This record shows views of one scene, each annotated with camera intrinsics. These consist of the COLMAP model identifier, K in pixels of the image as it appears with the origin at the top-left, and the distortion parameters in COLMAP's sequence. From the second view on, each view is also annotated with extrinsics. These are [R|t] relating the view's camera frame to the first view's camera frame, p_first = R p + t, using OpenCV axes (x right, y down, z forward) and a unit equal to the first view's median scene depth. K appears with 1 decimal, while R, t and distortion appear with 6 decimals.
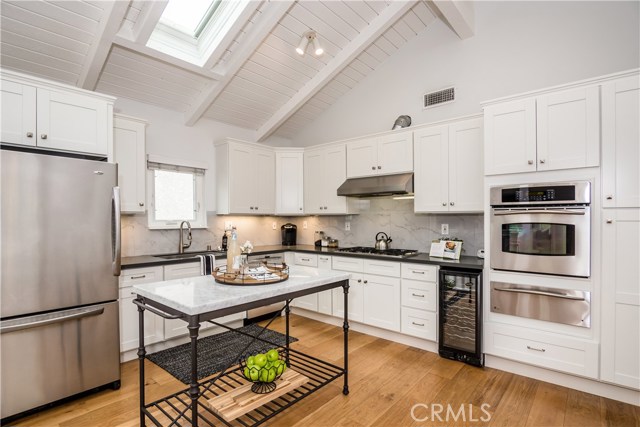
lens RADIAL K [[326.4, 0, 317.9], [0, 326.4, 217.2], [0, 0, 1]] dist [0.000315, 0.000288]
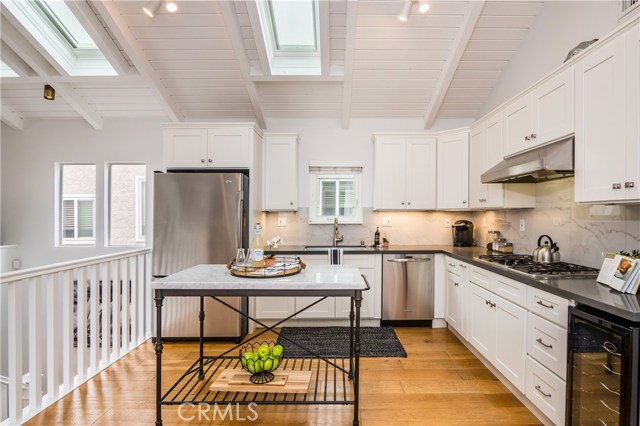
lens RADIAL K [[325.3, 0, 320.0], [0, 325.3, 213.0], [0, 0, 1]] dist [-0.011108, 0.000460]
pose [[0.664049, -0.007289, -0.747653, 0.394468], [0.006412, 0.999971, -0.004054, 0.002844], [0.747661, -0.002102, 0.664077, 0.247245]]
